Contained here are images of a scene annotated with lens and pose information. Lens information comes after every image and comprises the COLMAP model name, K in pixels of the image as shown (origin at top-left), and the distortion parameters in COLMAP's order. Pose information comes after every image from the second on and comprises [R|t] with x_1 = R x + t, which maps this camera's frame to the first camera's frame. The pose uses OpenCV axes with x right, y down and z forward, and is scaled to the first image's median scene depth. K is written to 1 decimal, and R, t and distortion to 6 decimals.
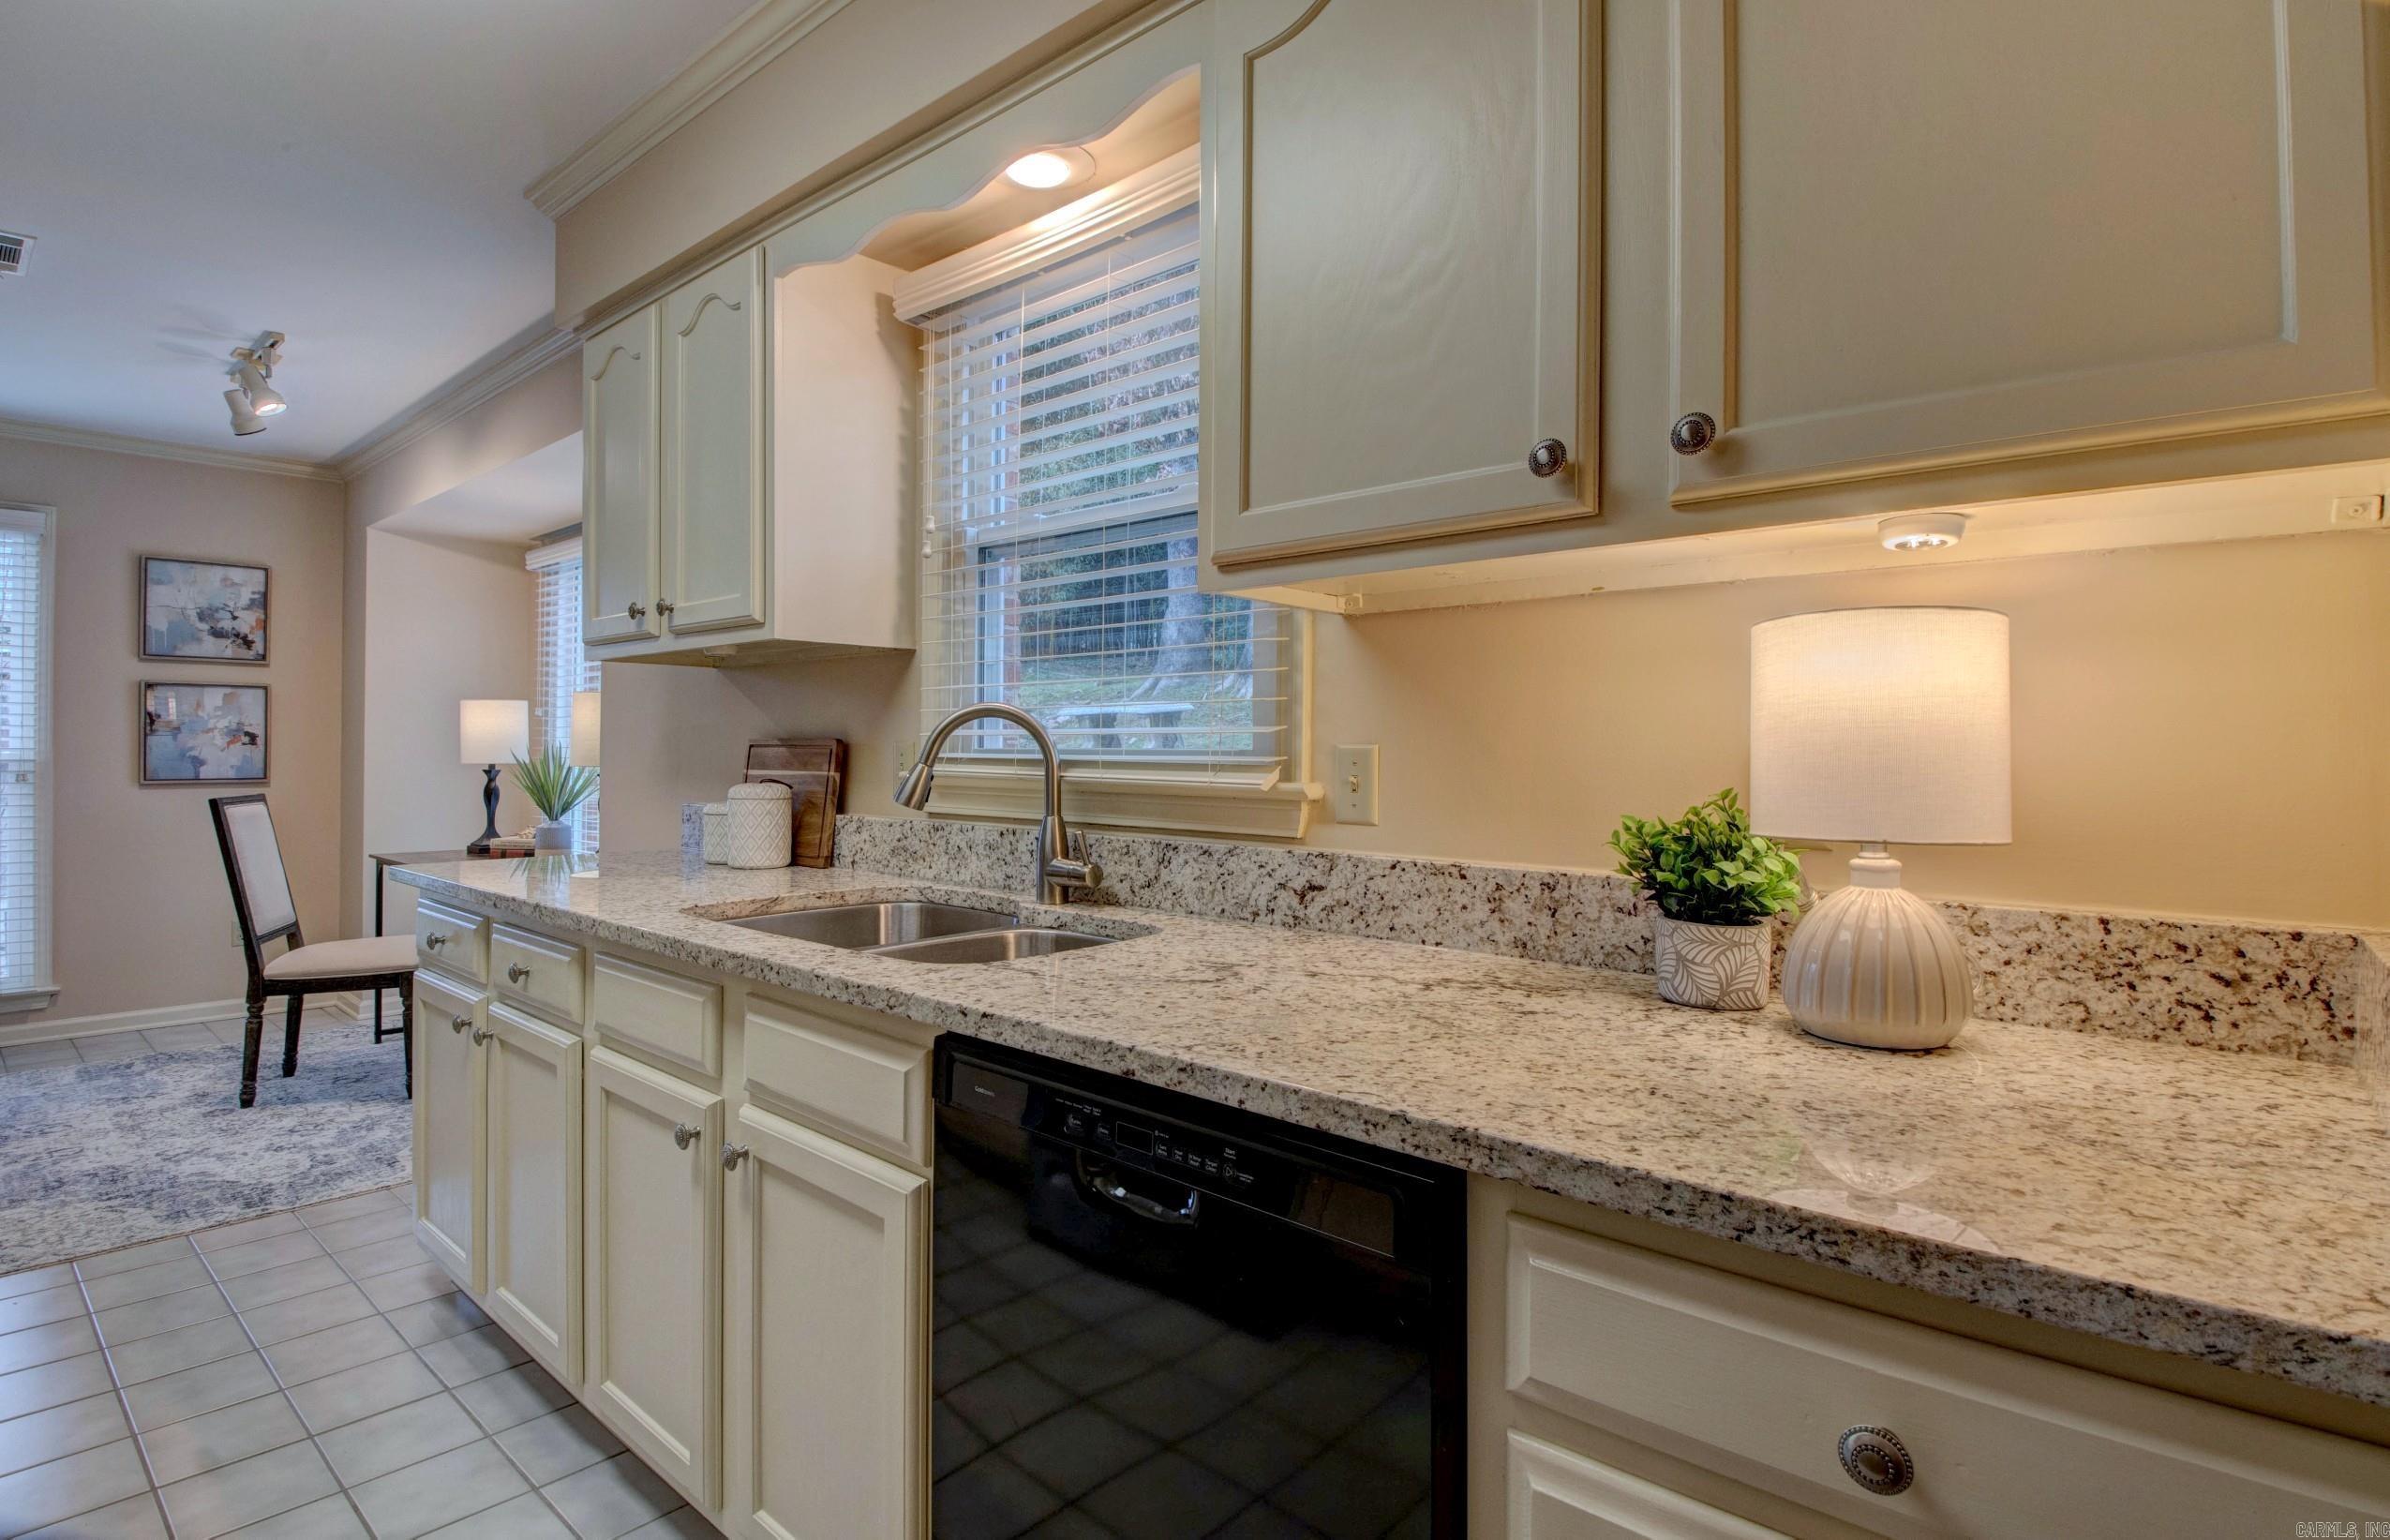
lens RADIAL K [[1183.1, 0, 1193.9], [0, 1183.1, 751.7], [0, 0, 1]] dist [-0.036493, 0.000132]
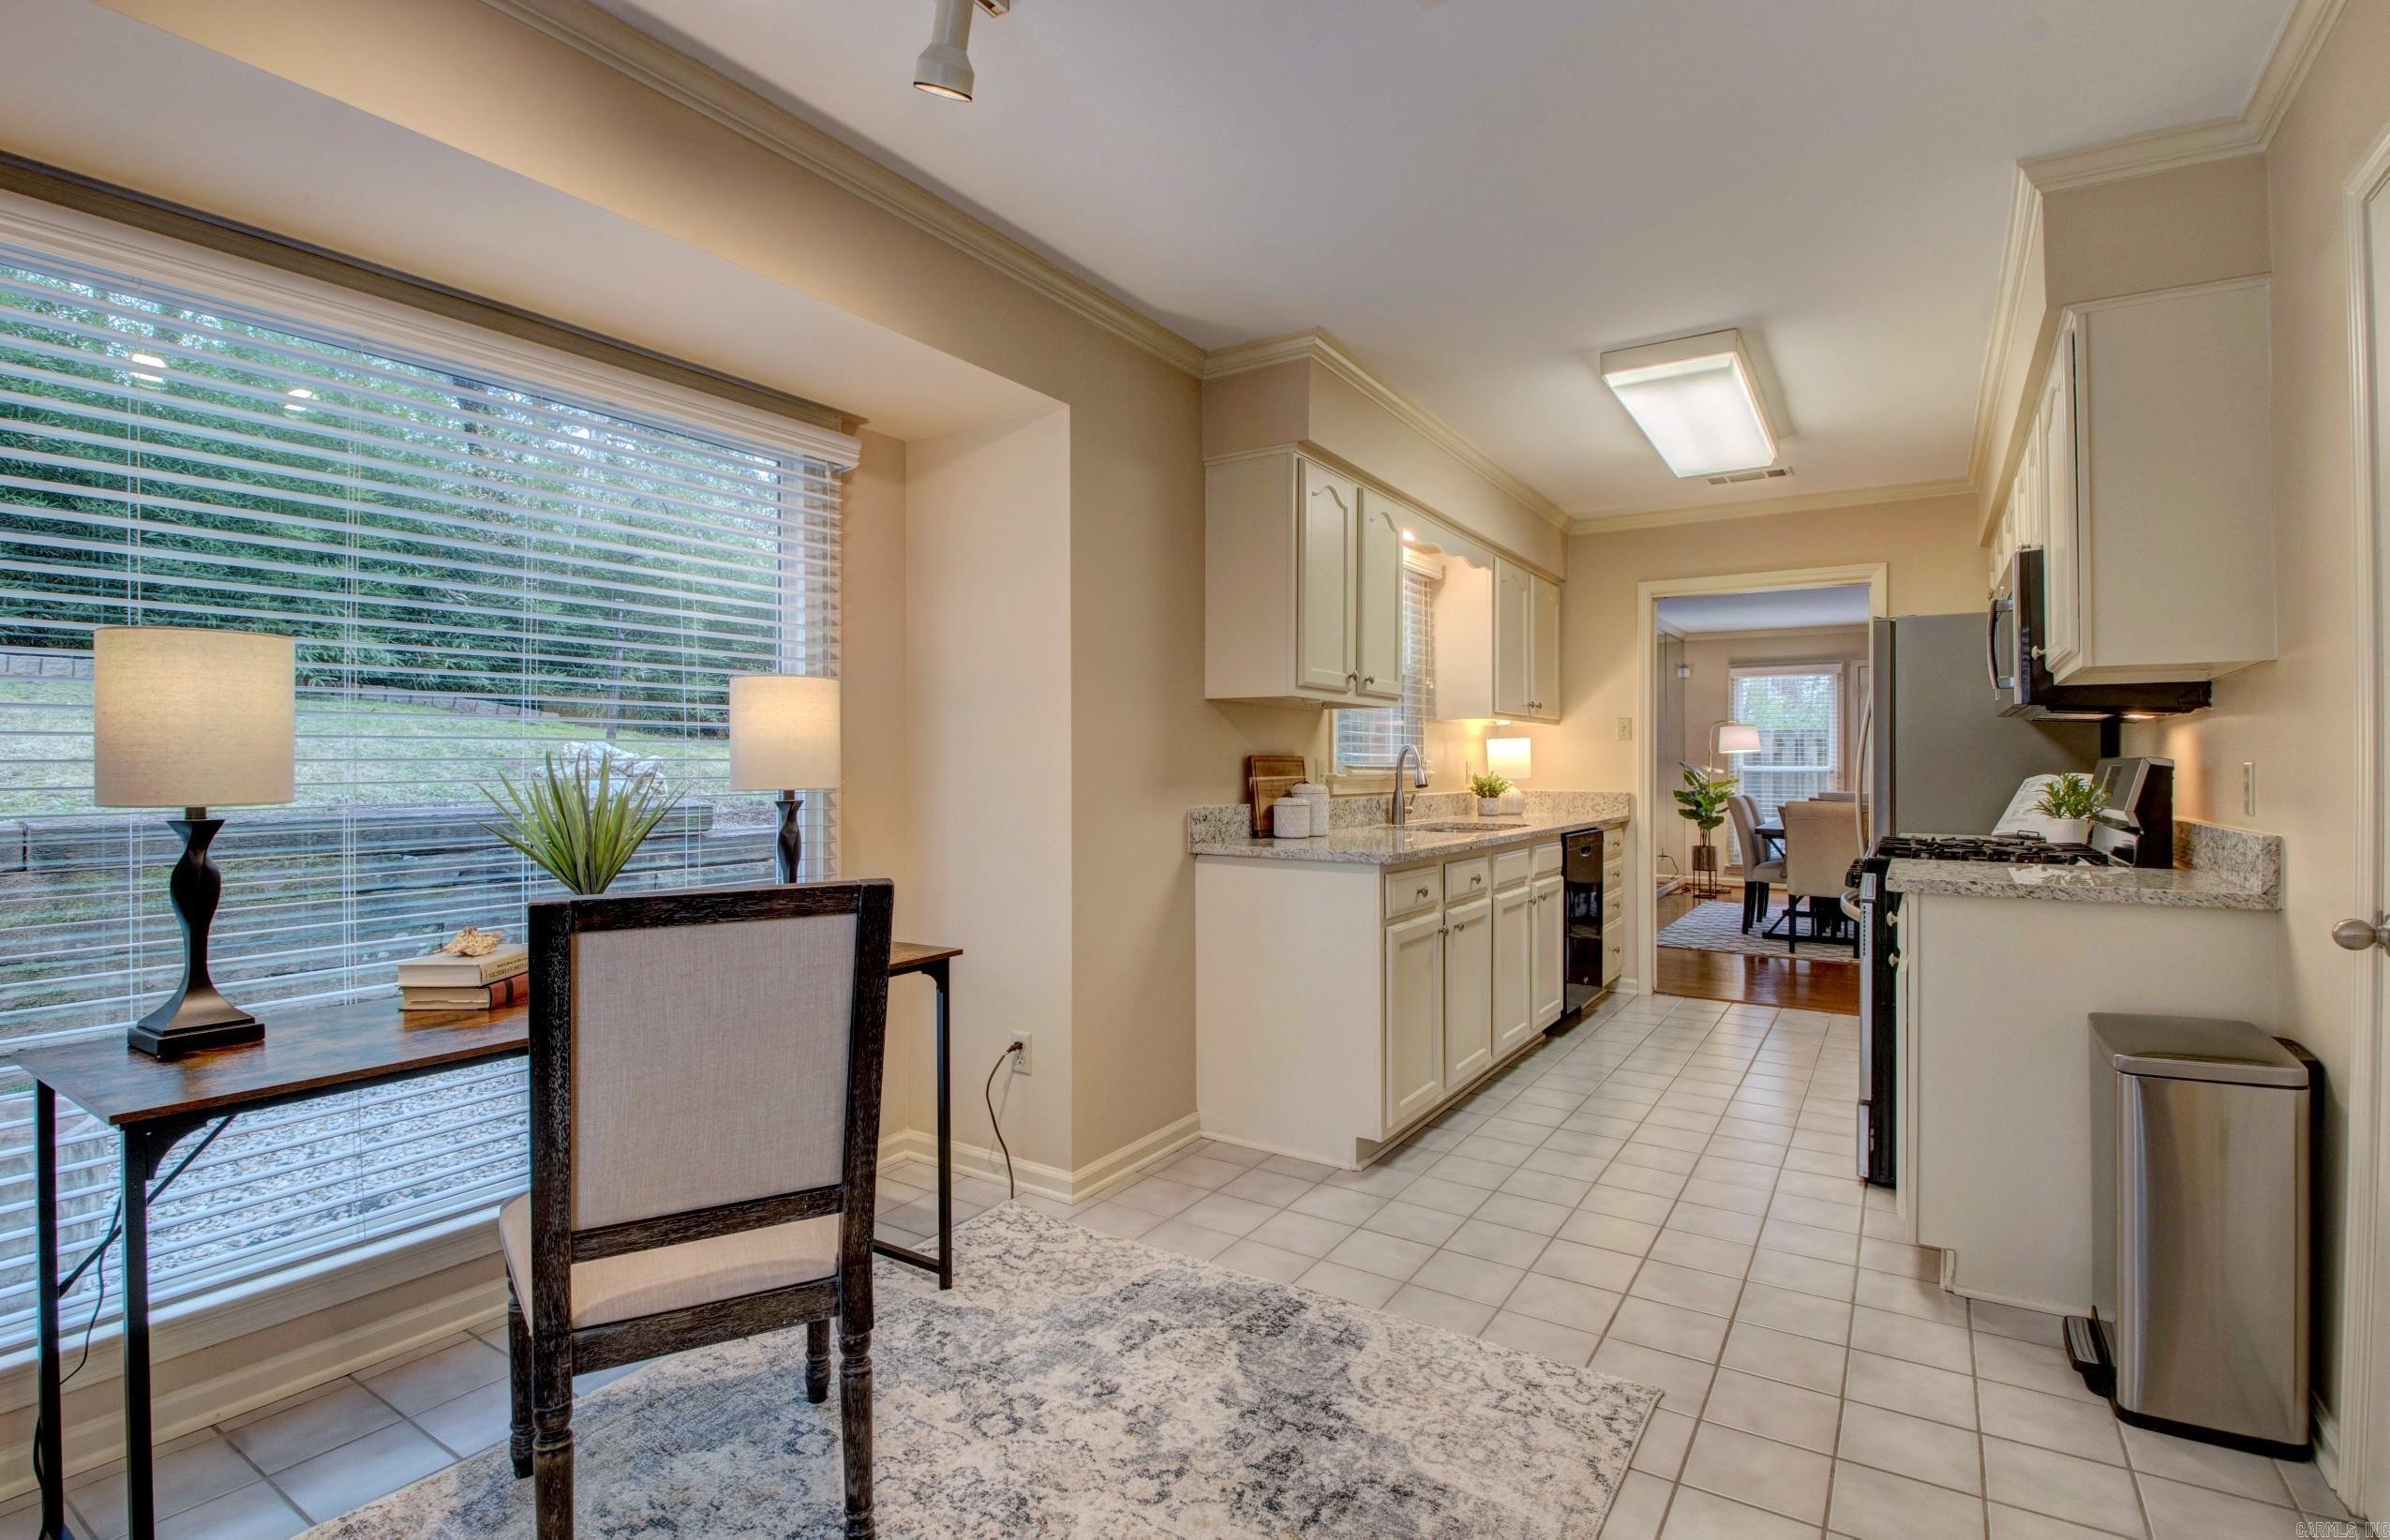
lens RADIAL K [[1118.8, 0, 1190.8], [0, 1118.8, 752.8], [0, 0, 1]] dist [0.020439, -0.026975]
pose [[-0.143794, 0.005073, 0.989595, -1.055201], [0.000033, 0.999987, -0.005121, -0.005036], [-0.989608, -0.000704, -0.143792, 0.774642]]
